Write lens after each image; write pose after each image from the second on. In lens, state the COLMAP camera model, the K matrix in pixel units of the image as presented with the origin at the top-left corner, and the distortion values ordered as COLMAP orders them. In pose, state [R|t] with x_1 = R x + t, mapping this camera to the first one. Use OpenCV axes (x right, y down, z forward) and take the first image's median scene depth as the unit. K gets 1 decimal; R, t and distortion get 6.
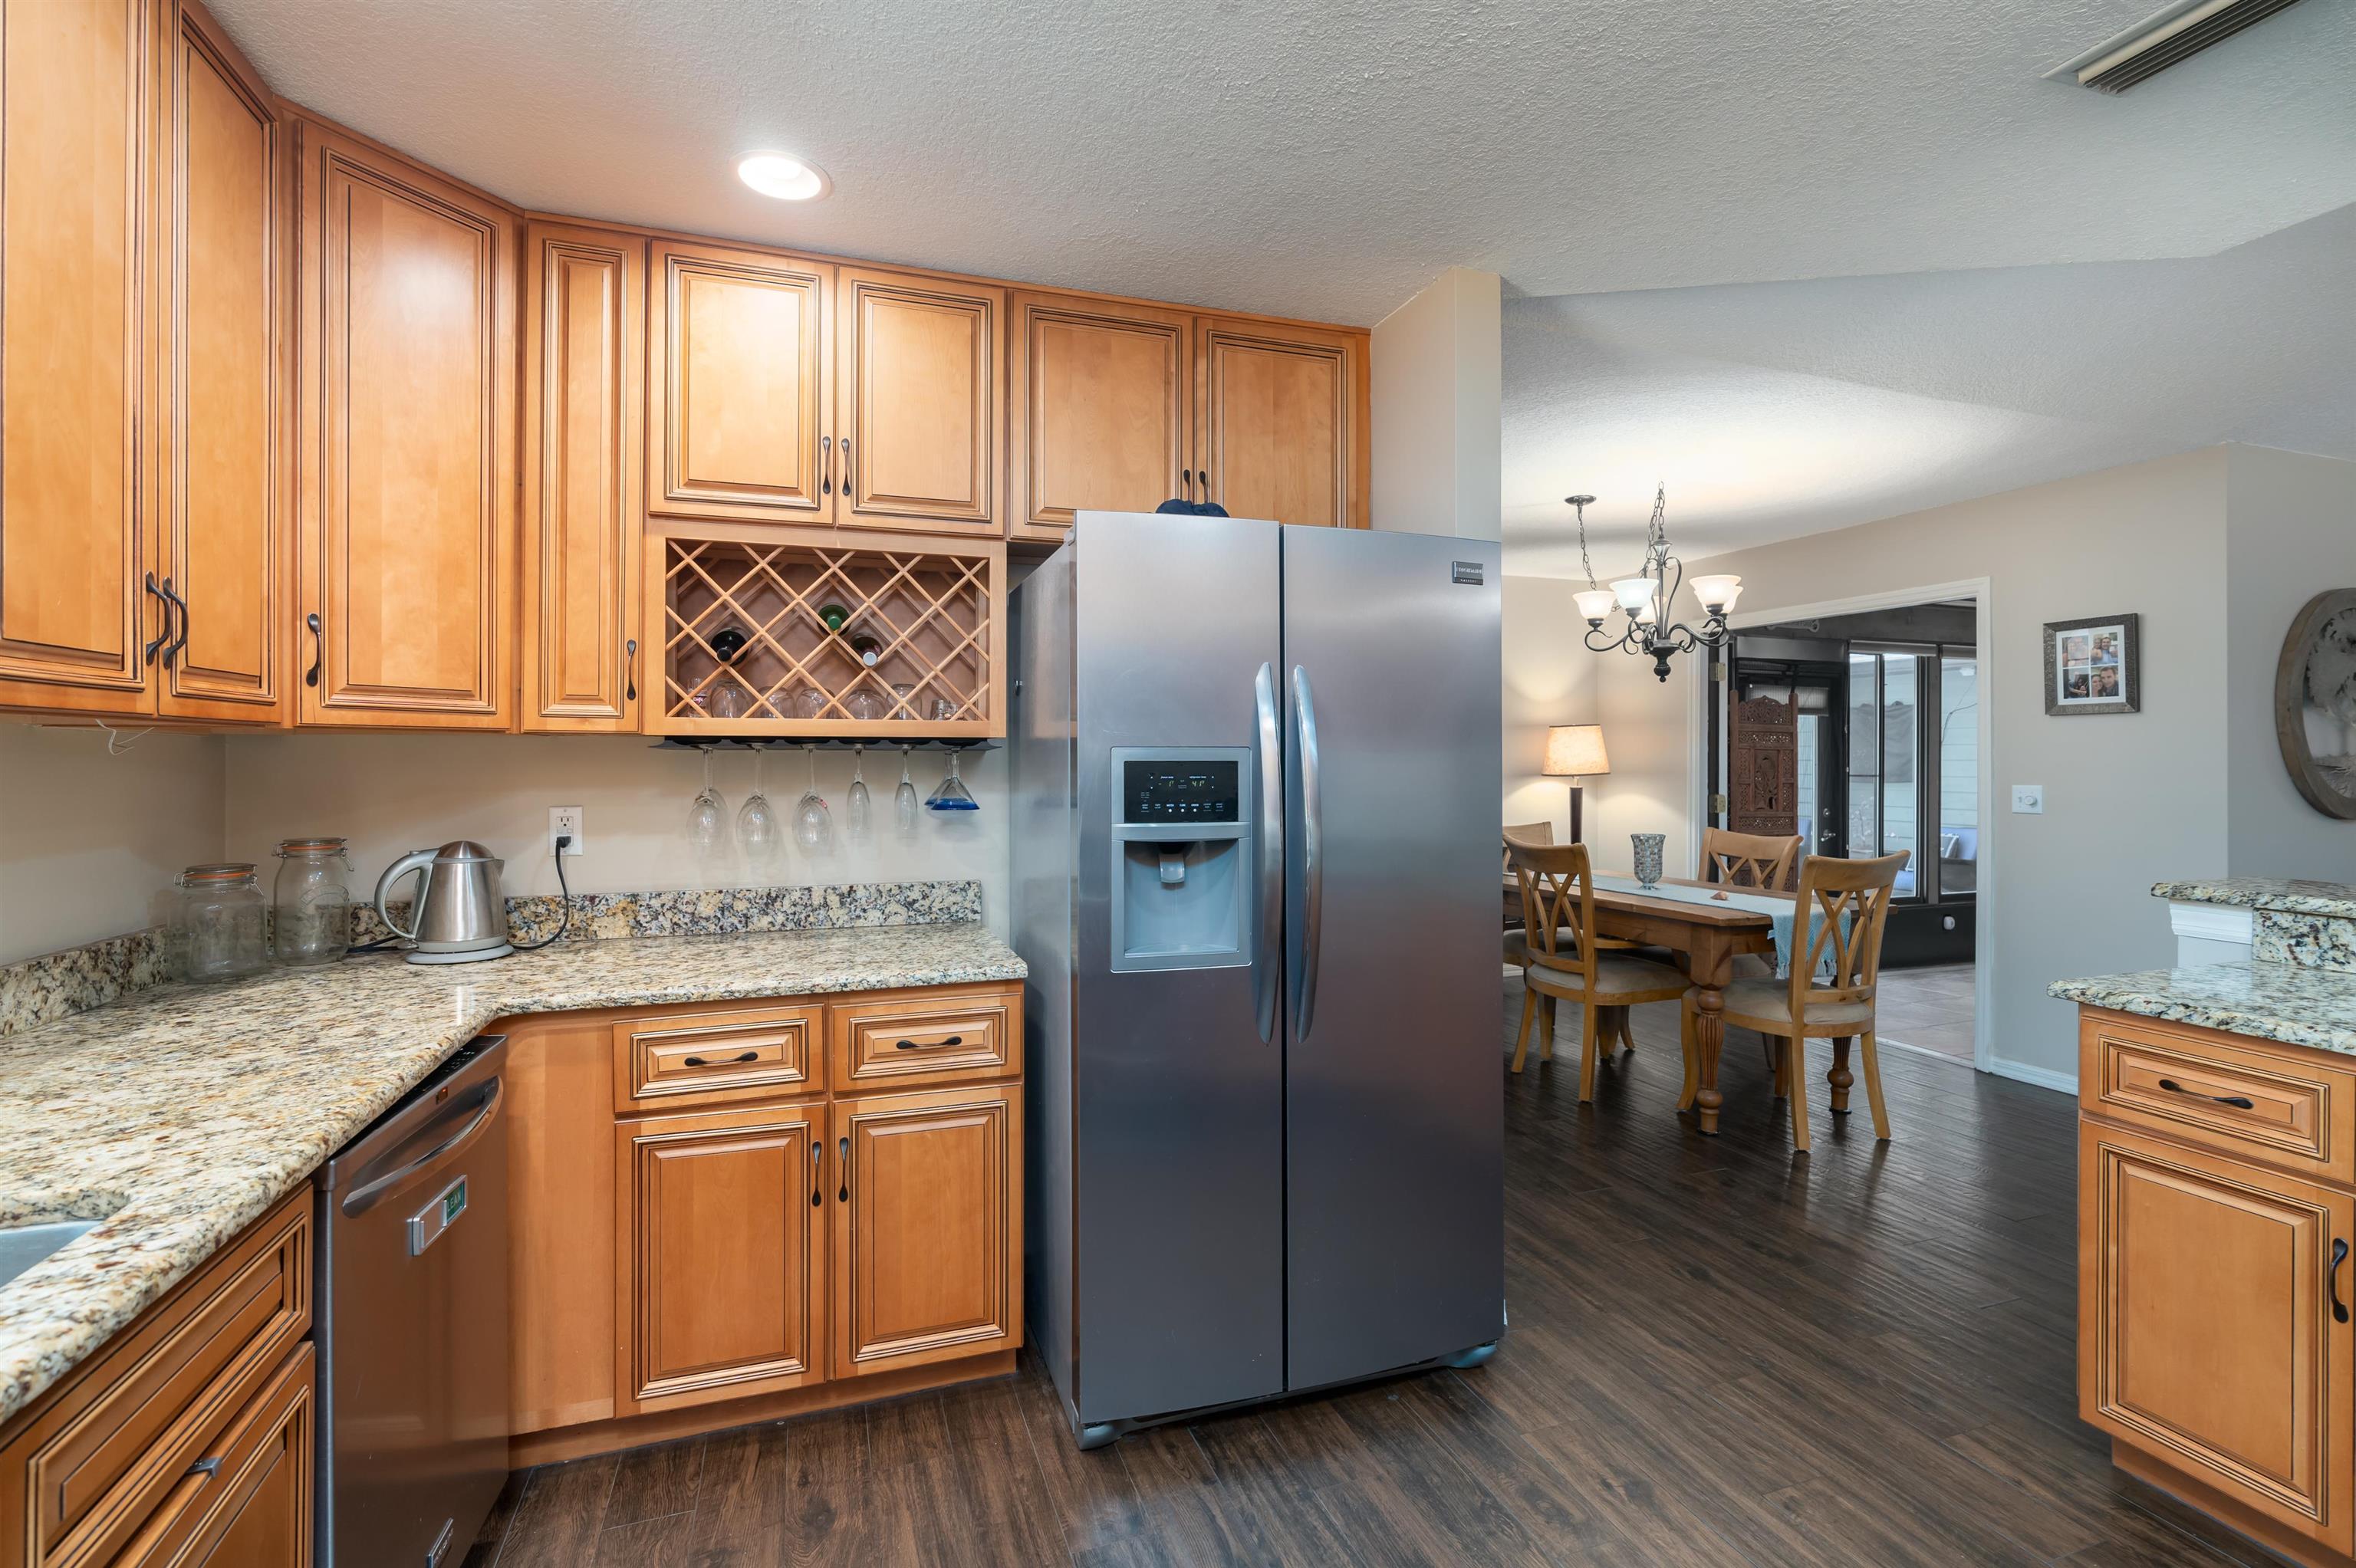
lens RADIAL K [[1065.8, 0, 1171.2], [0, 1065.8, 768.9], [0, 0, 1]] dist [-0.049695, 0.017473]
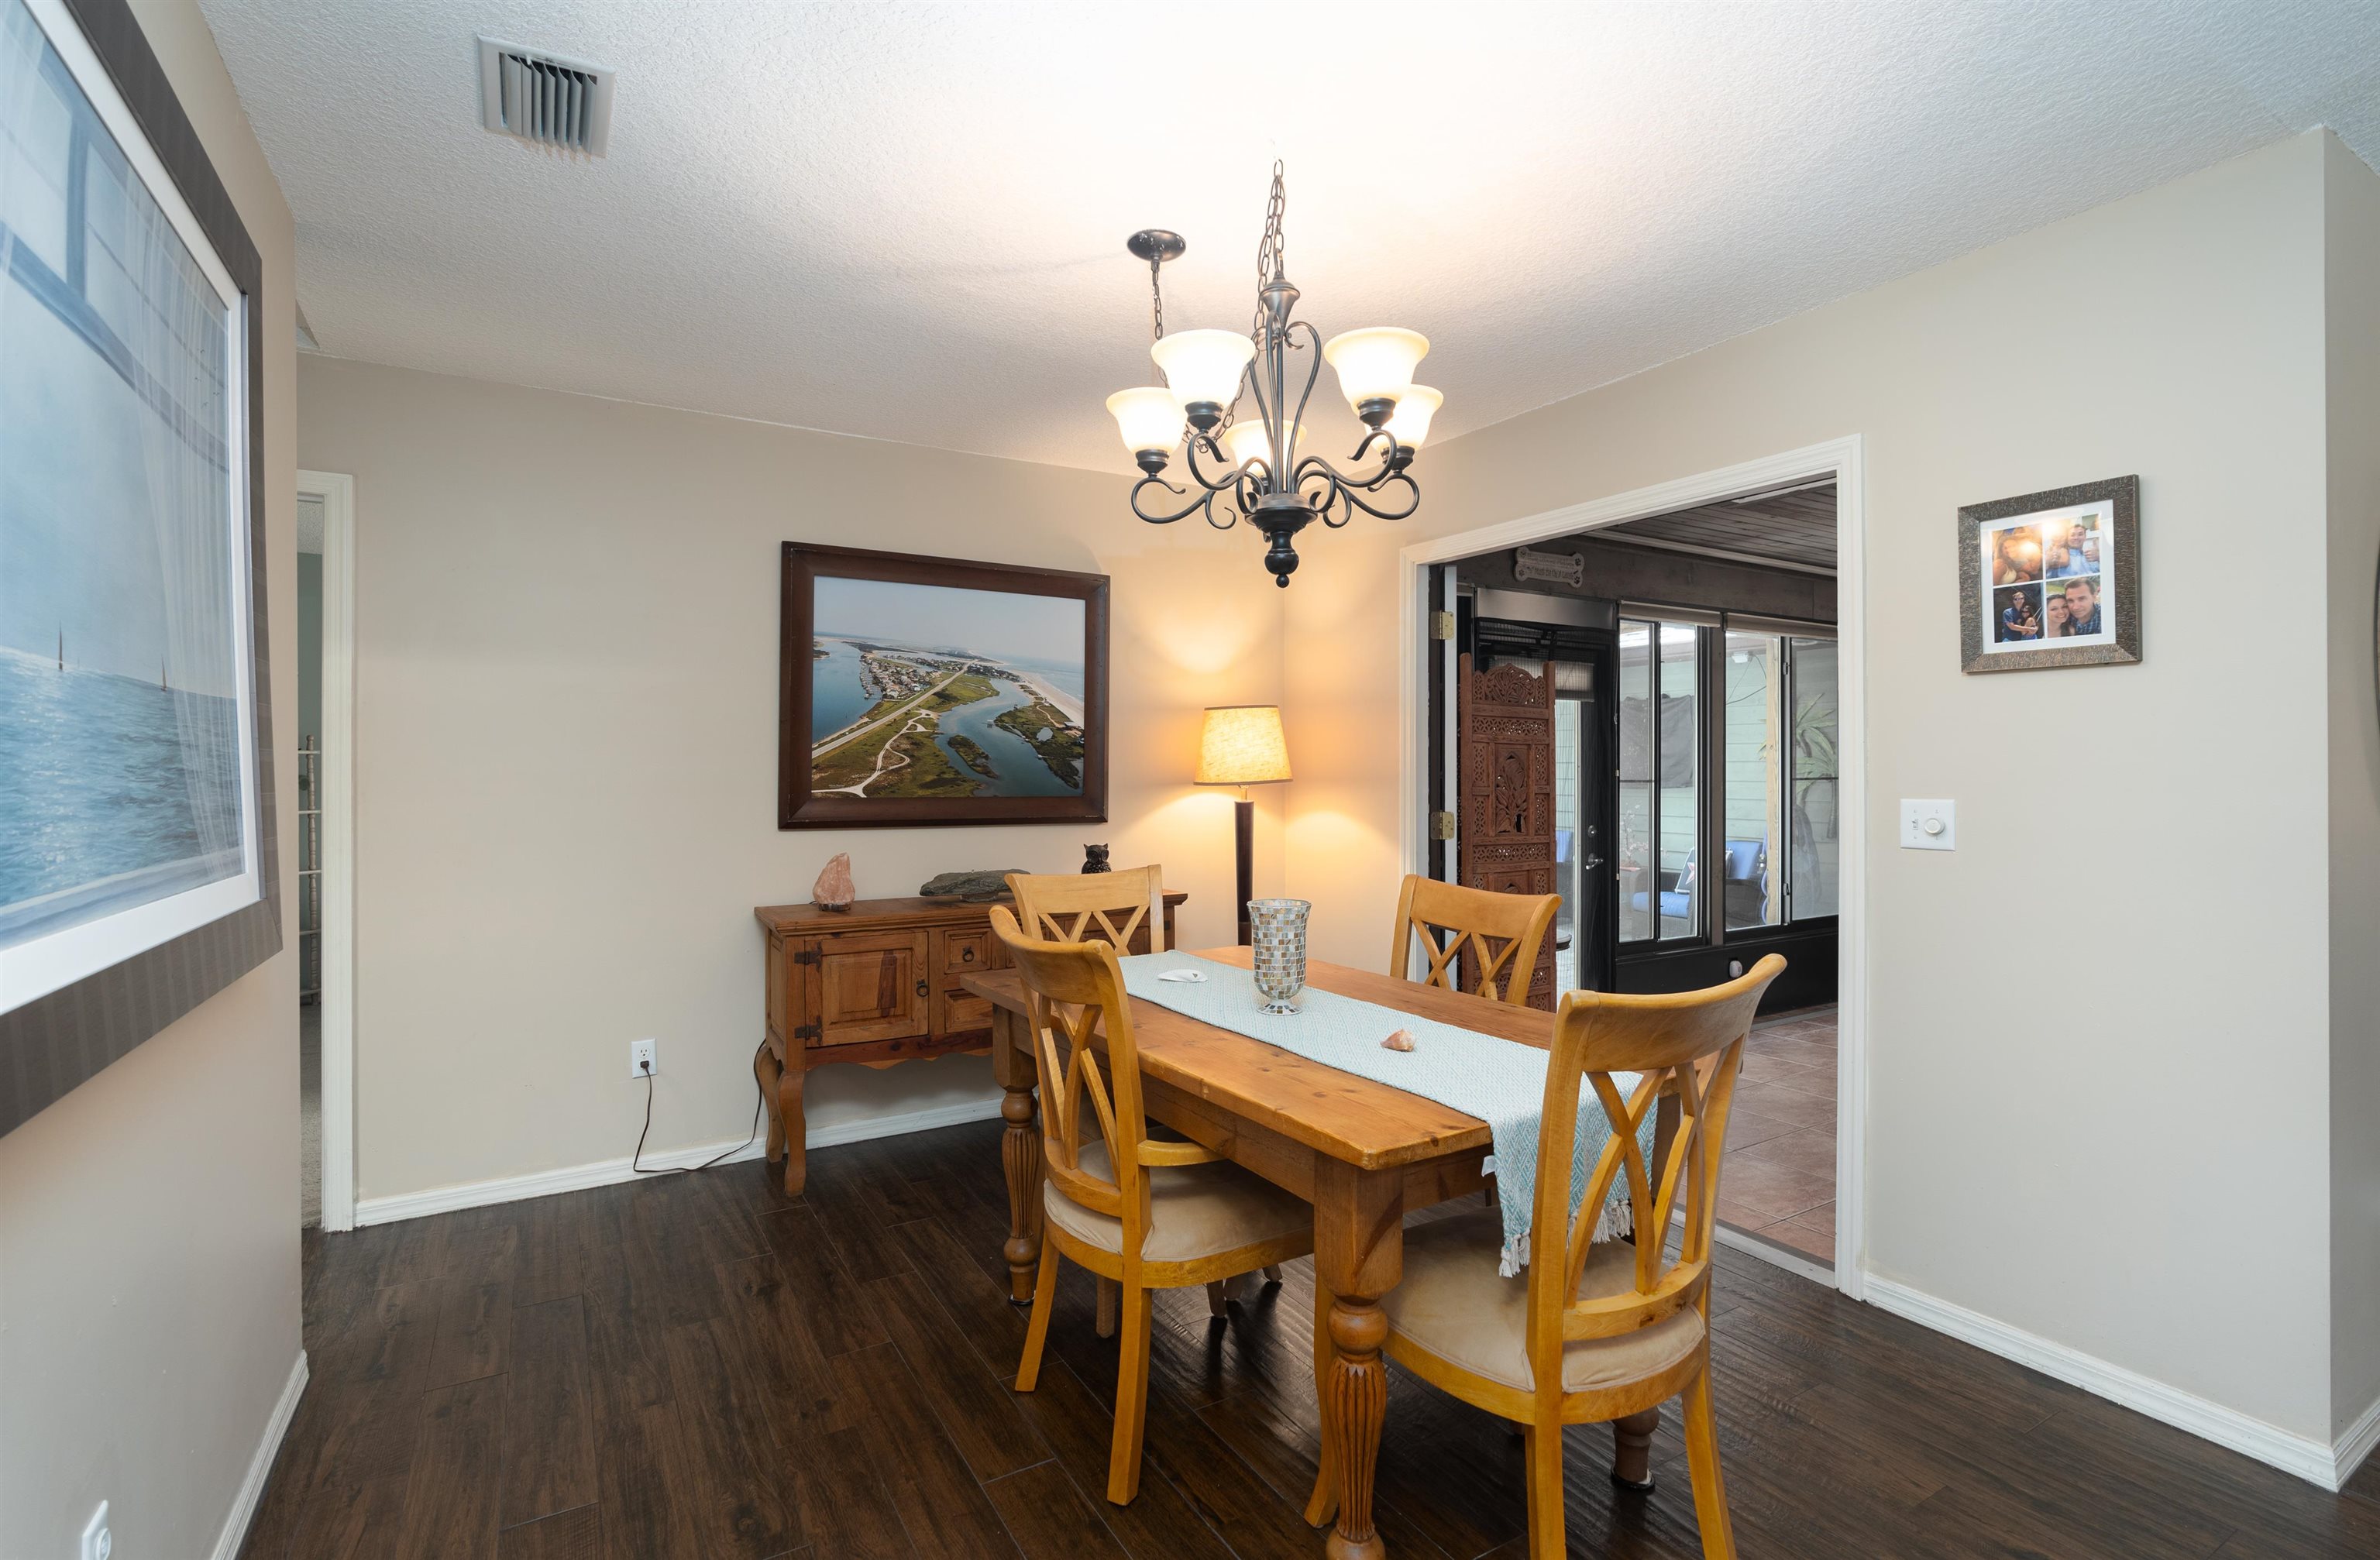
lens RADIAL K [[1086.9, 0, 1204.7], [0, 1086.9, 762.4], [0, 0, 1]] dist [-0.026359, -0.000091]
pose [[0.975558, 0.000819, 0.219739, 0.307405], [0.001776, 0.999931, -0.011610, 0.001640], [-0.219733, 0.011716, 0.975490, 0.506641]]
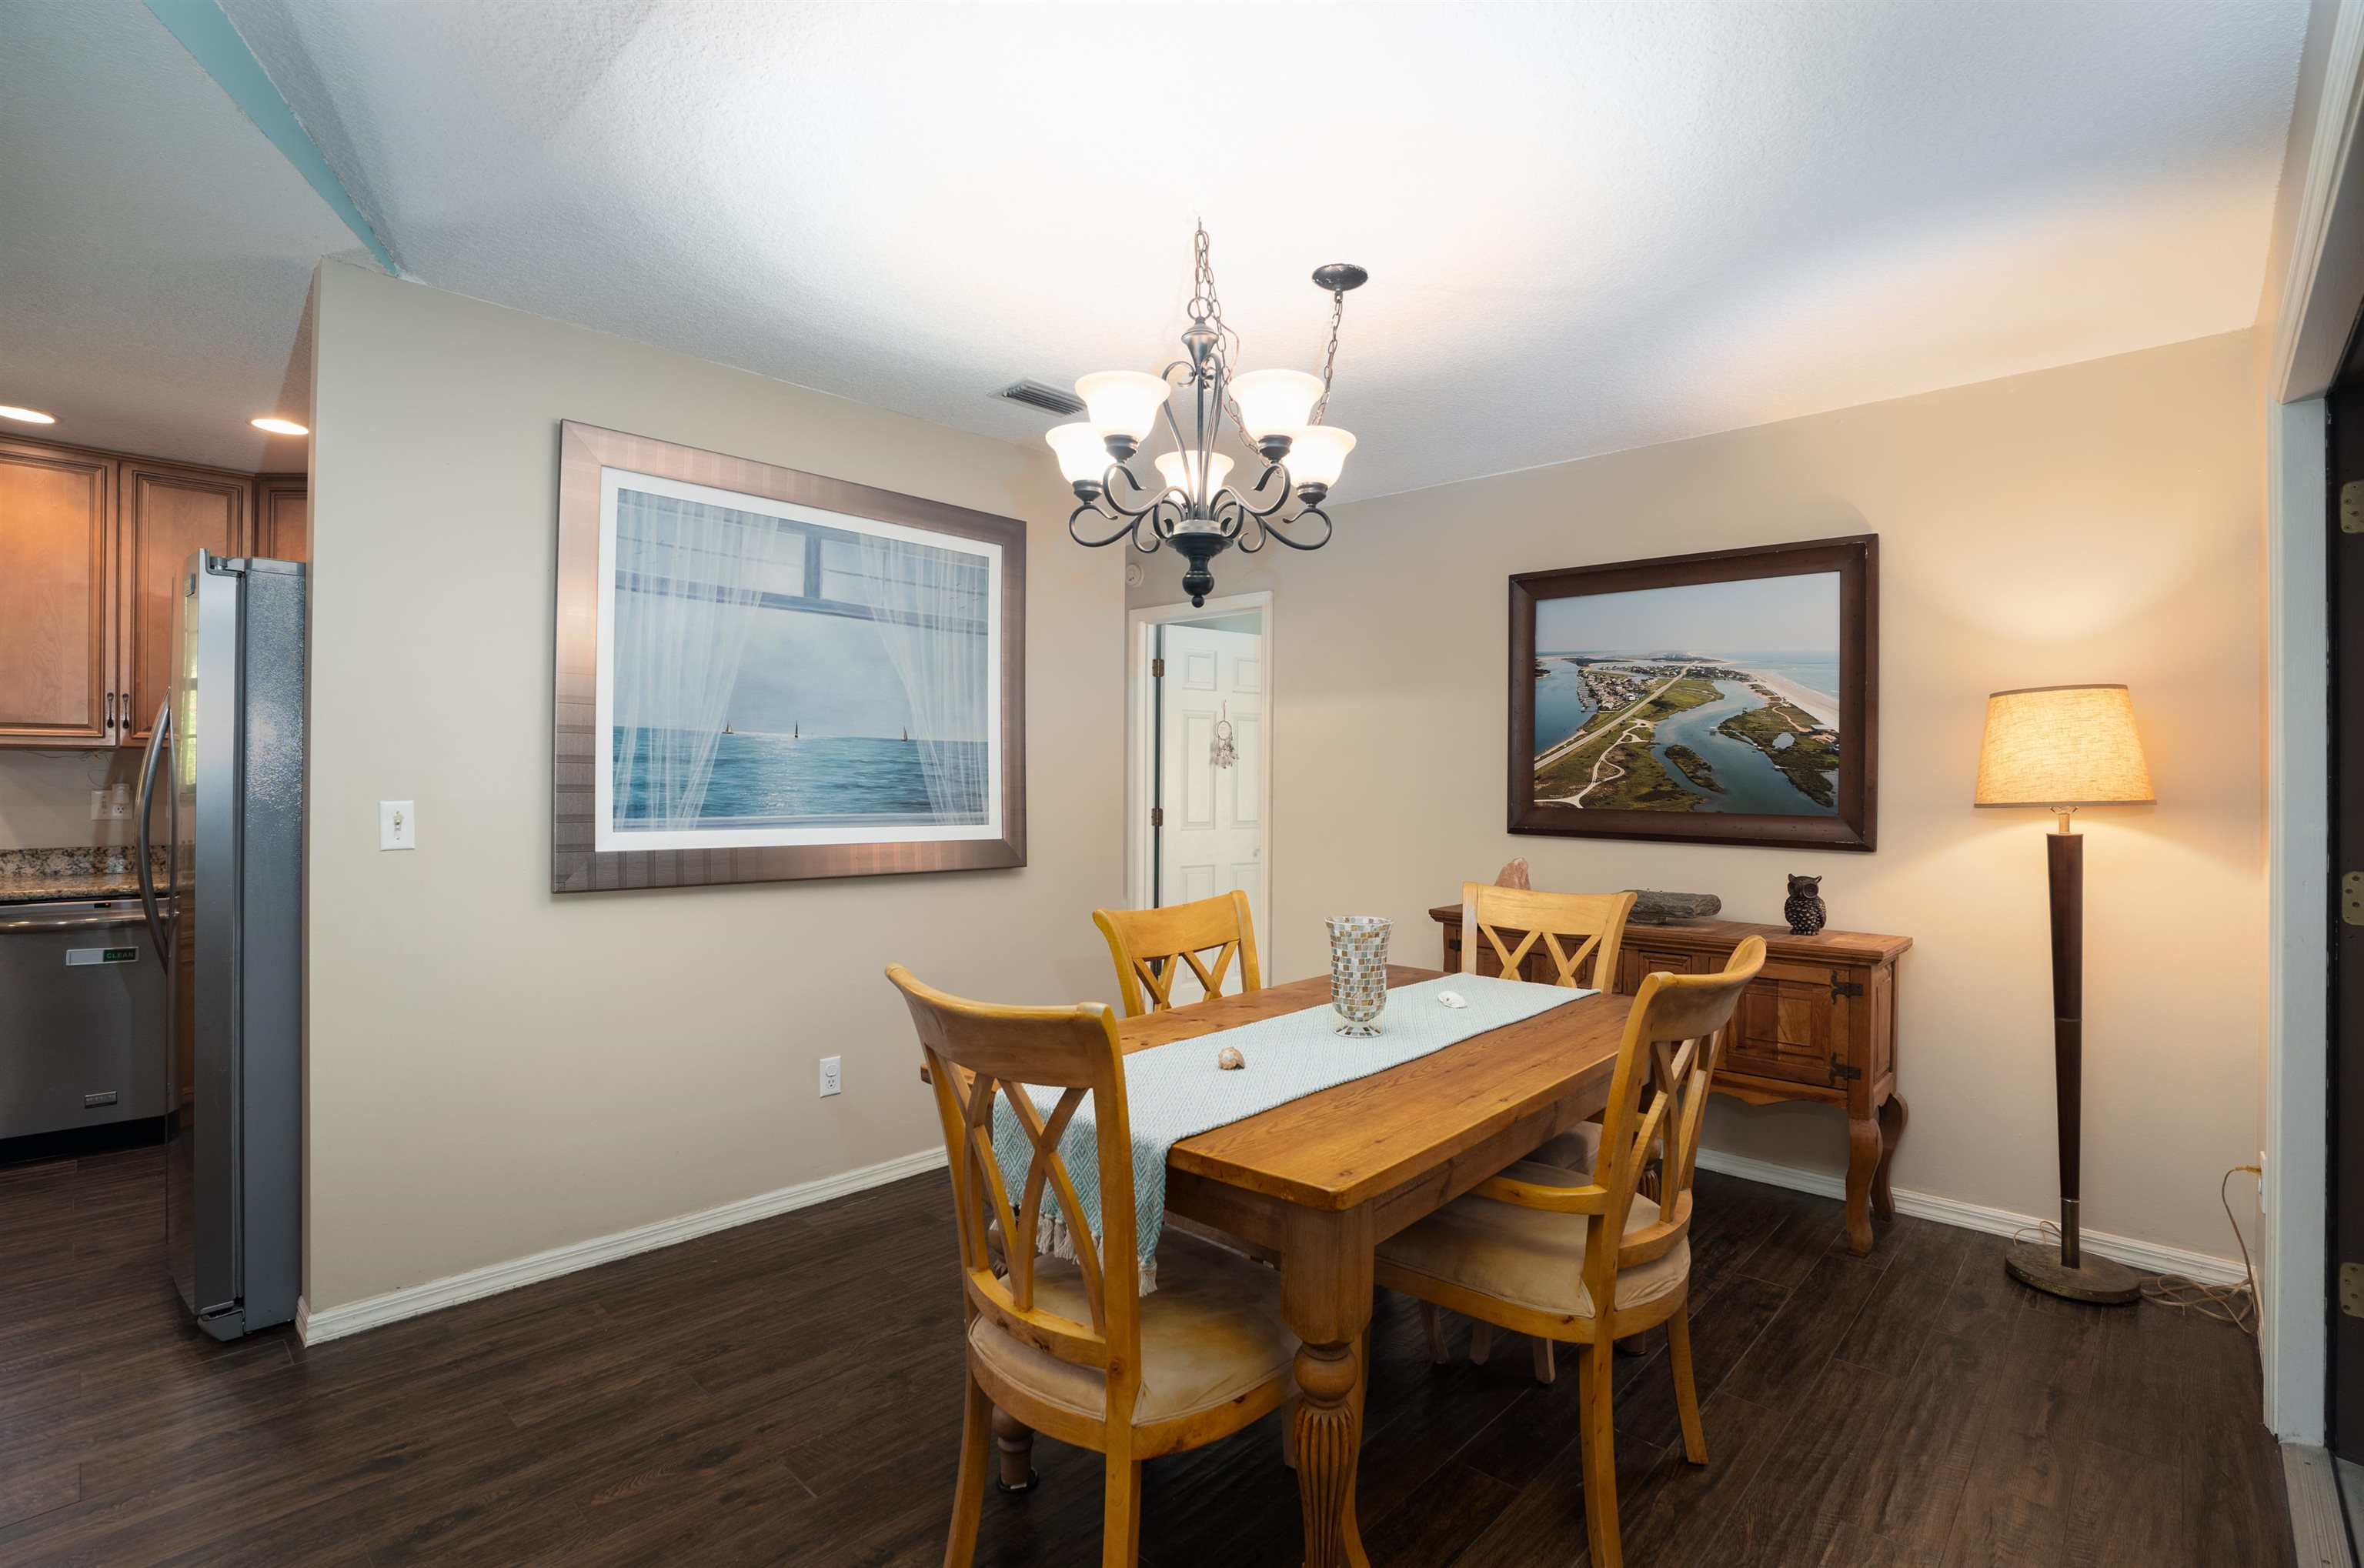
lens RADIAL K [[1110.5, 0, 1171.1], [0, 1110.5, 782.2], [0, 0, 1]] dist [-0.058608, 0.025466]
pose [[0.476302, 0.008588, -0.879240, 0.868609], [-0.012300, 0.999920, 0.003104, -0.000896], [0.879196, 0.009336, 0.476369, 0.686024]]
